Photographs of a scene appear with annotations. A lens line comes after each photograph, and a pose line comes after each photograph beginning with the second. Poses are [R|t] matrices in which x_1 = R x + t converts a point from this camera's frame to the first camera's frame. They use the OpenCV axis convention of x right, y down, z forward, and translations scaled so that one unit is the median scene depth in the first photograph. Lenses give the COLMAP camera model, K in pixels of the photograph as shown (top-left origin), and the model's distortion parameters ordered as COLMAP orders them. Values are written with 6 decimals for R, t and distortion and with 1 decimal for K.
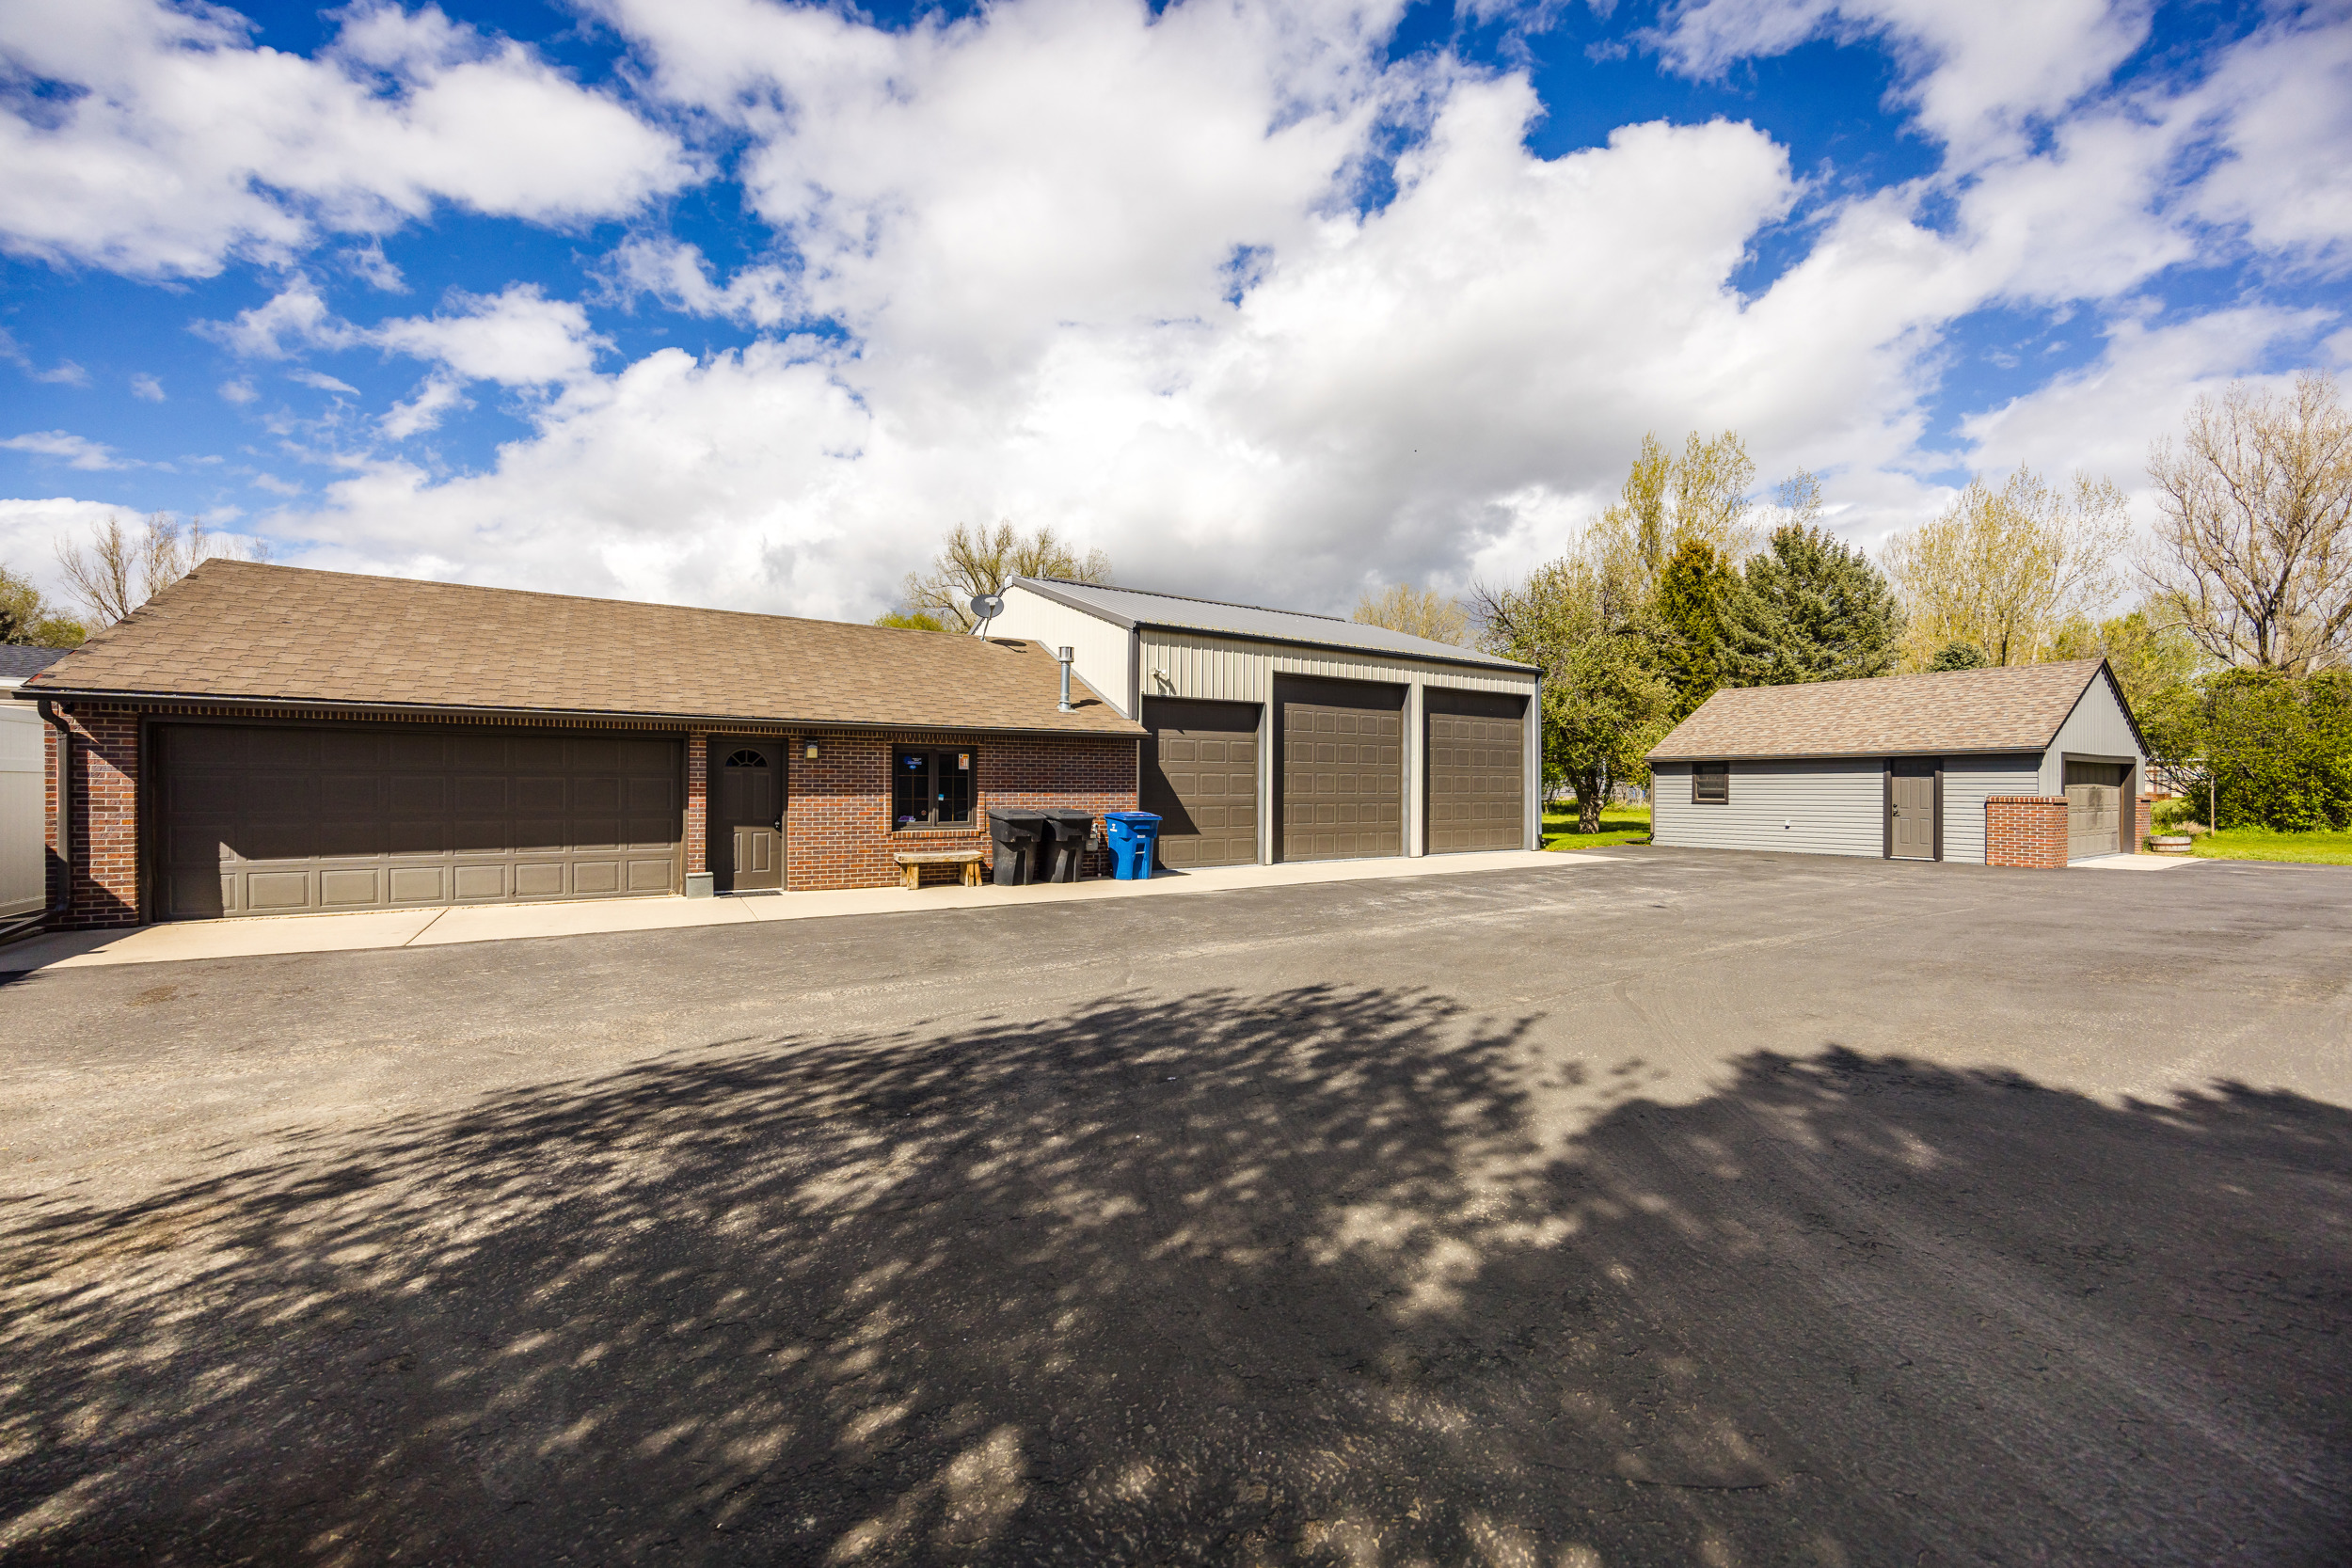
lens RADIAL K [[892.6, 0, 1161.7], [0, 892.6, 766.7], [0, 0, 1]] dist [-0.000384, -0.000407]
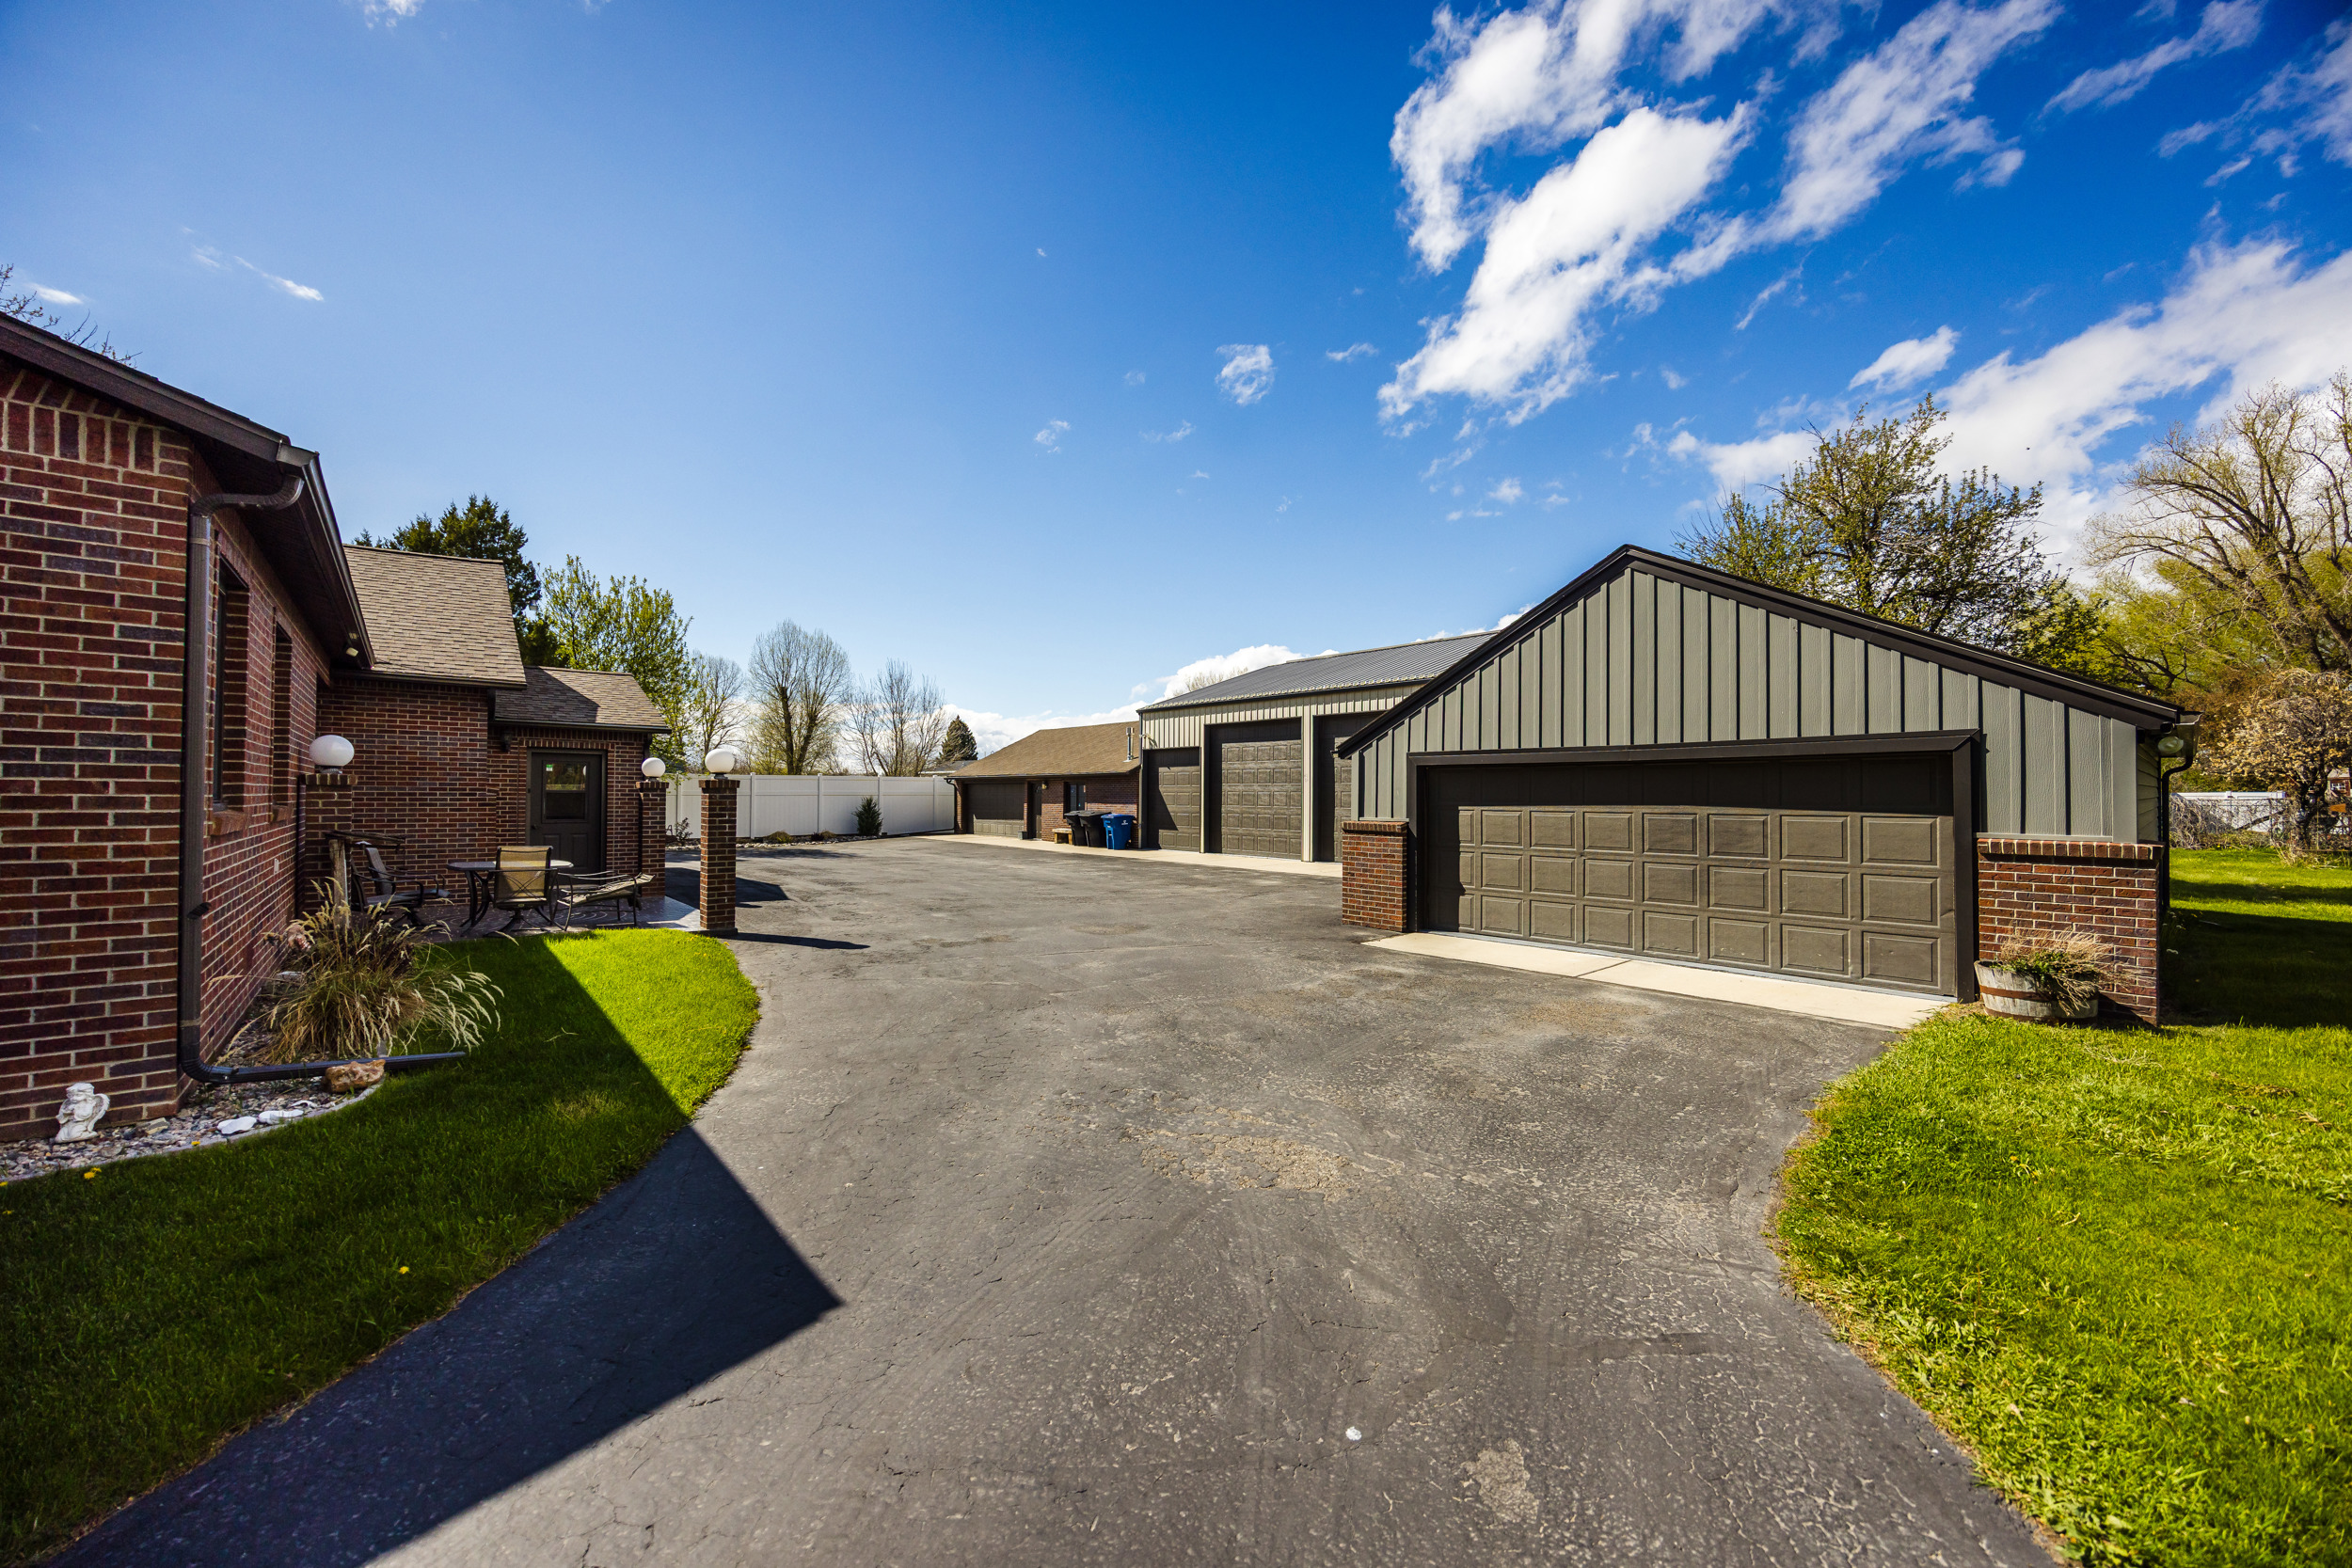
lens RADIAL K [[892.6, 0, 1170.5], [0, 892.6, 800.3], [0, 0, 1]] dist [-0.000384, -0.000407]
pose [[0.151023, 0.001228, -0.988530, 1.971738], [0.015835, 0.999868, 0.003661, 0.017020], [0.988403, -0.016206, 0.150983, 0.878324]]
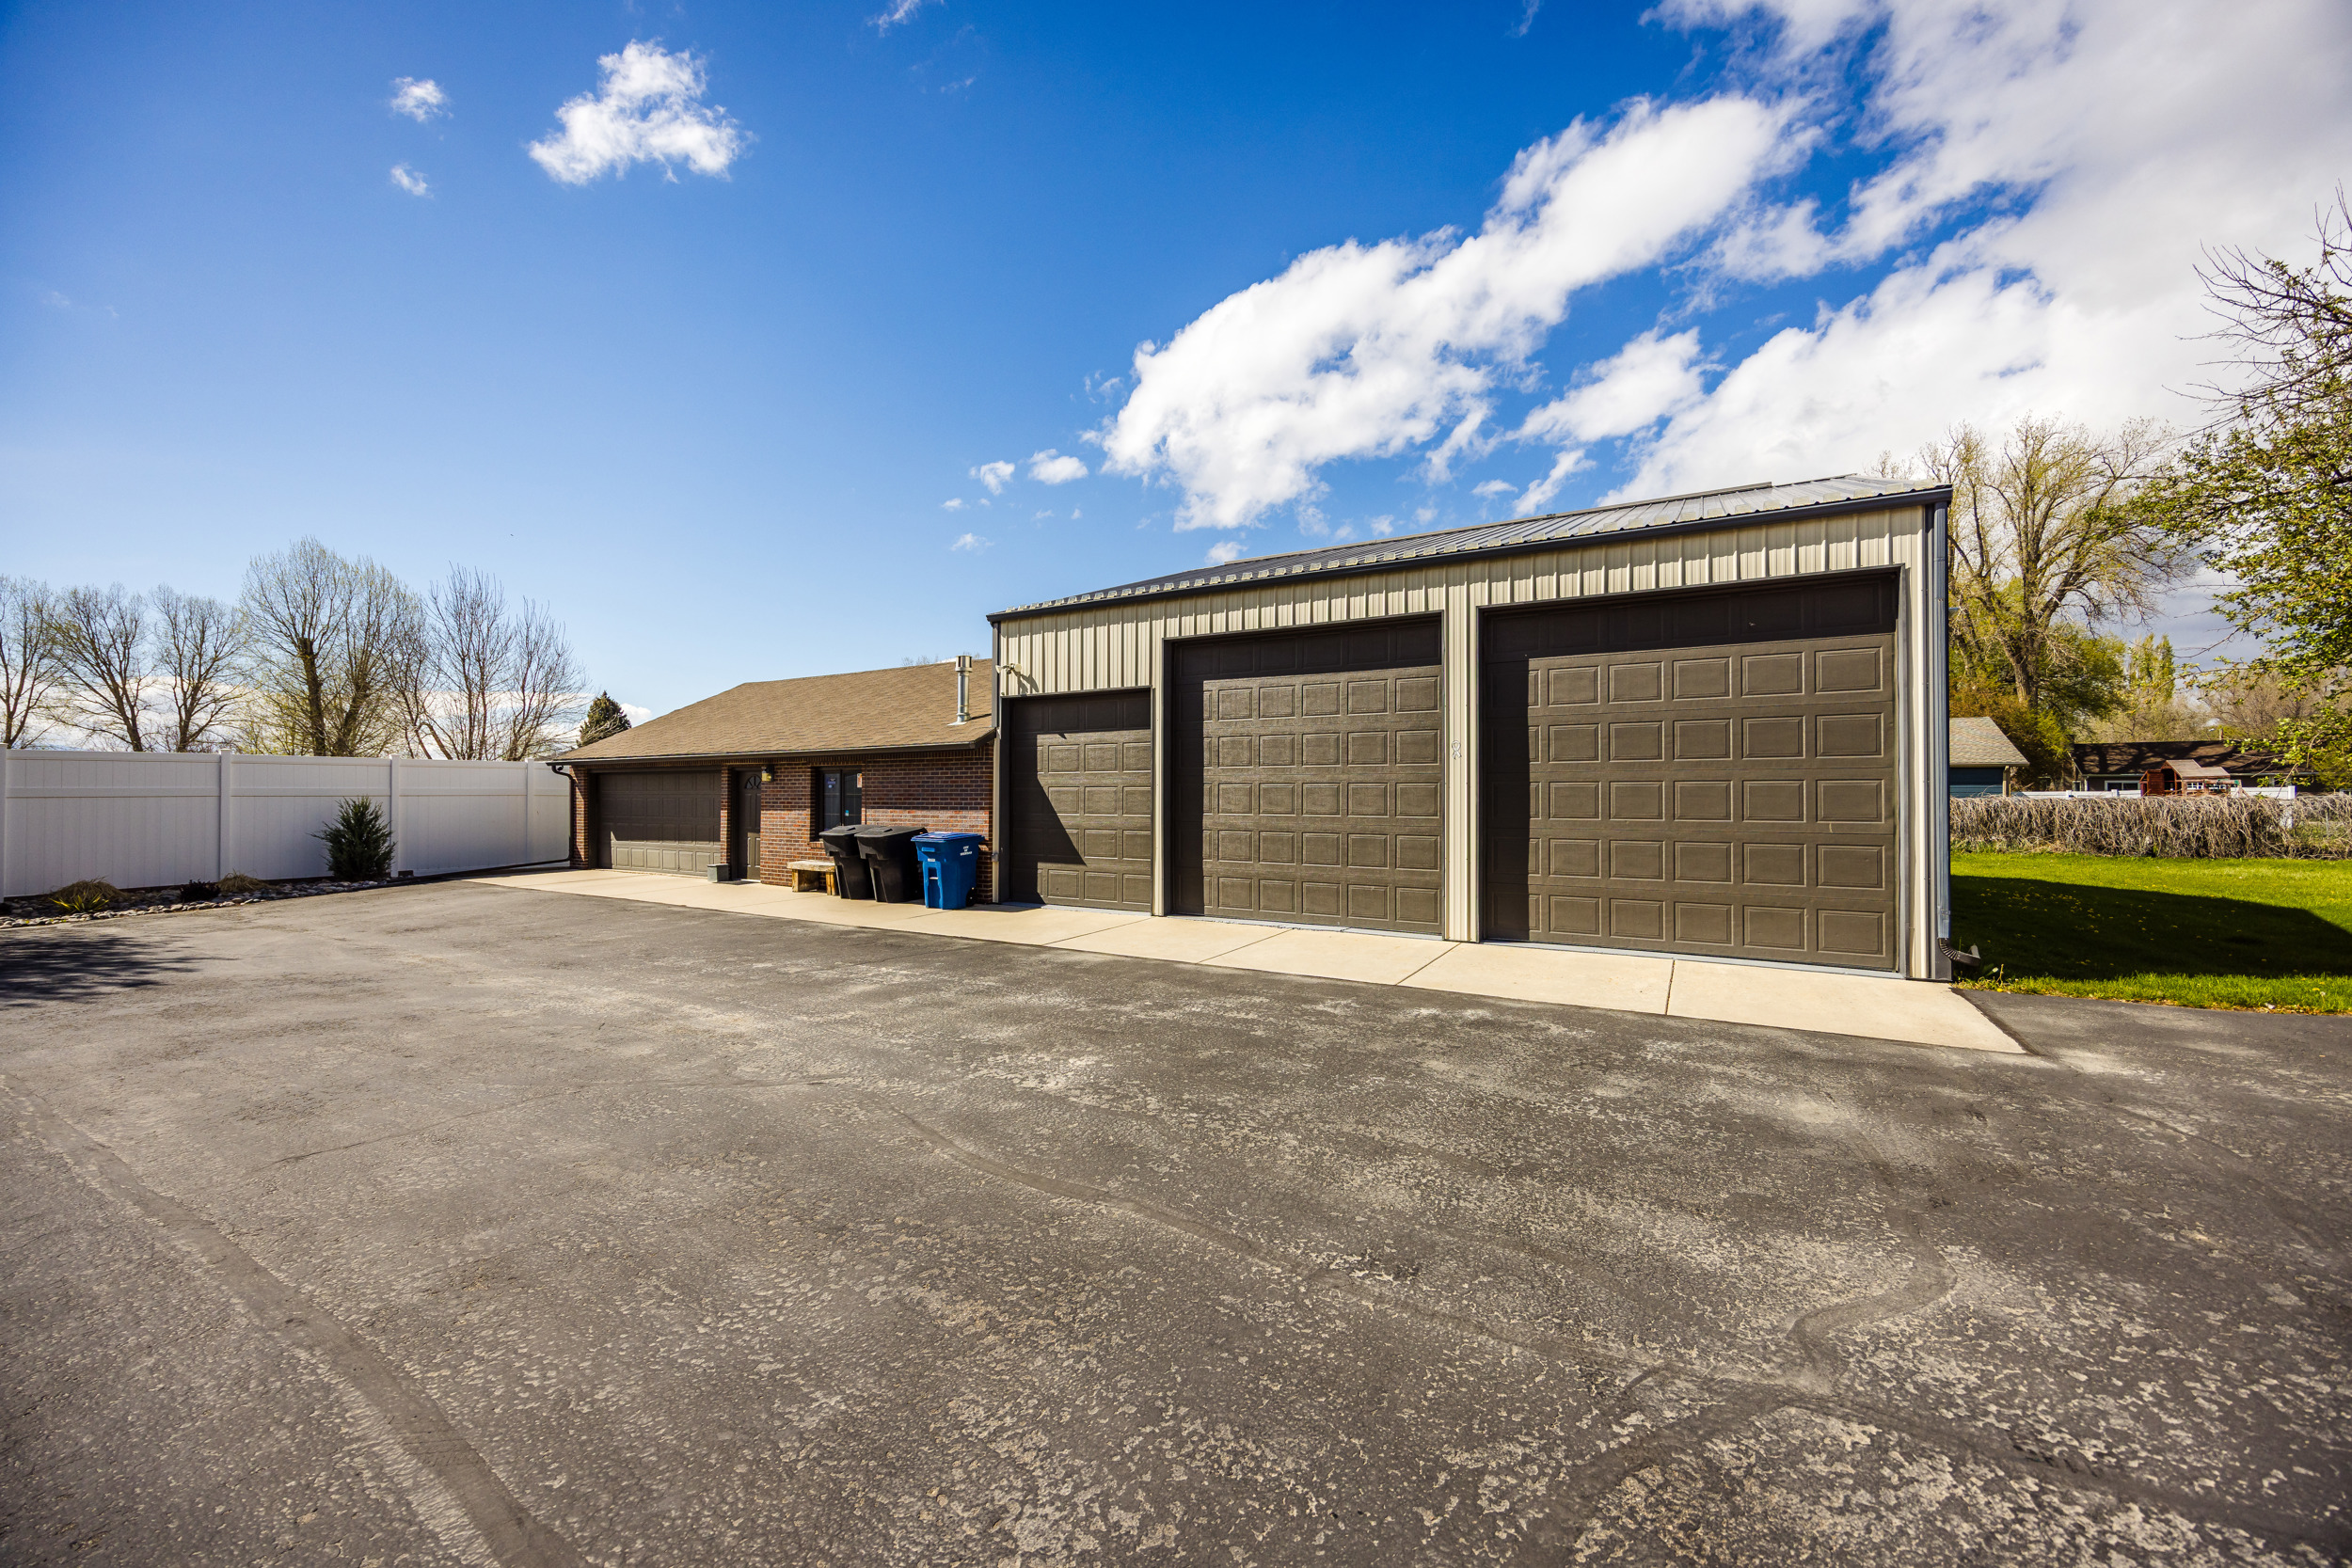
lens RADIAL K [[892.6, 0, 1171.2], [0, 892.6, 798.5], [0, 0, 1]] dist [-0.000384, -0.000407]
pose [[0.460333, -0.001401, -0.887745, 0.920535], [0.021057, 0.999735, 0.009342, 0.013540], [0.887497, -0.022994, 0.460240, 0.837291]]
